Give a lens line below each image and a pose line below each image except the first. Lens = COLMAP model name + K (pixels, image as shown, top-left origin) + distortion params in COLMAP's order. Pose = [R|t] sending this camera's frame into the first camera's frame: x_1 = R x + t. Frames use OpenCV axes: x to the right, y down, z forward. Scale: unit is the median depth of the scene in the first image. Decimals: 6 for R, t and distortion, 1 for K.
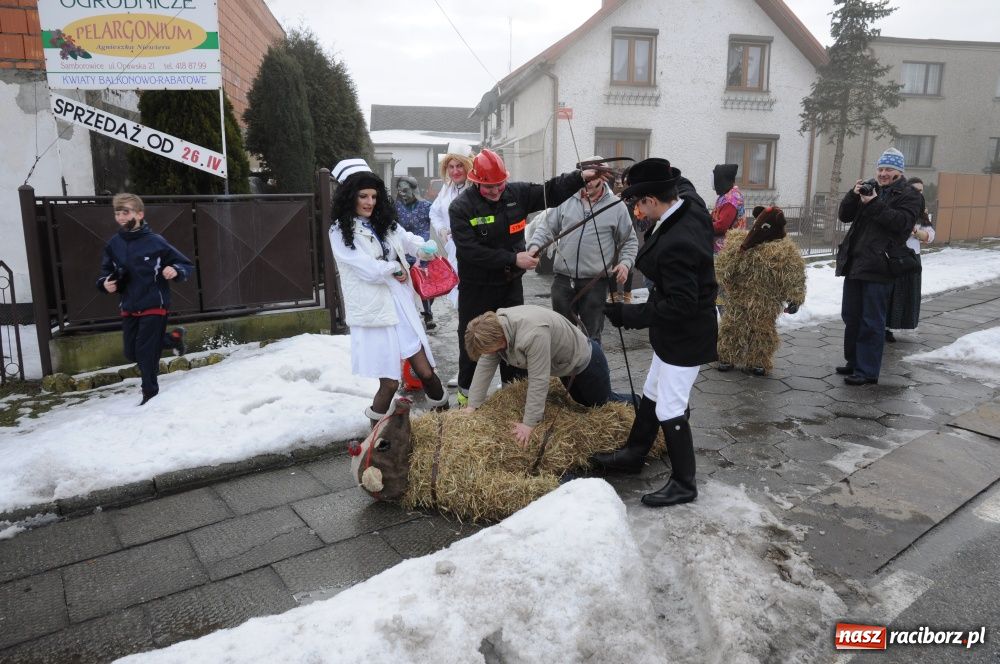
lens RADIAL K [[688.3, 0, 500.0], [0, 688.3, 332.0], [0, 0, 1]] dist [-0.127548, 0.095967]
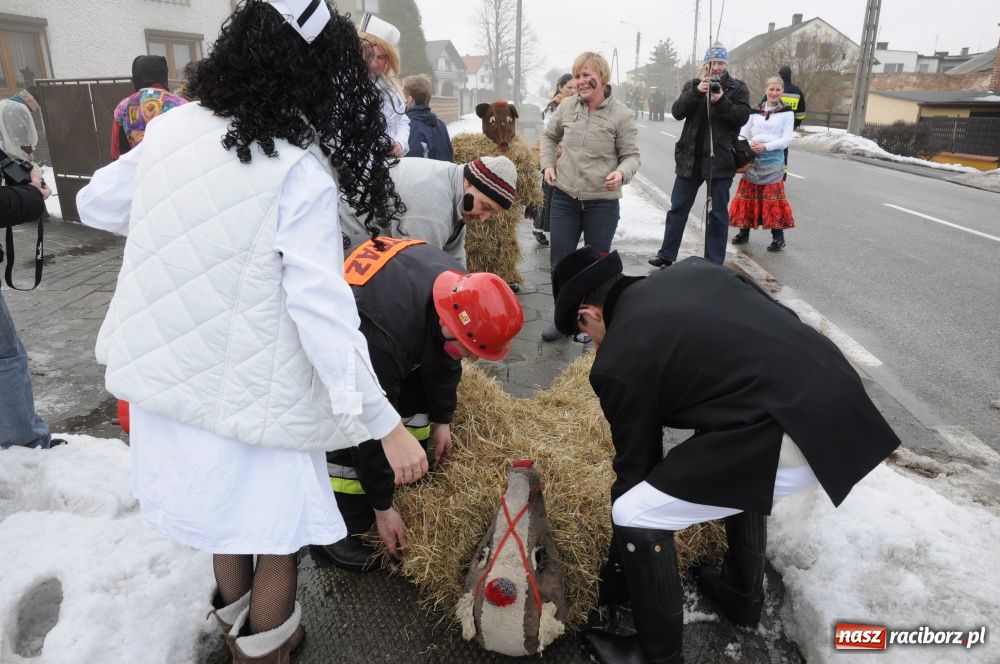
lens RADIAL K [[688.3, 0, 500.0], [0, 688.3, 332.0], [0, 0, 1]] dist [-0.127548, 0.095967]
pose [[0.627019, -0.258656, 0.734809, -0.487131], [0.161911, 0.965940, 0.201855, -0.114315], [-0.761992, -0.007594, 0.647542, 0.590255]]
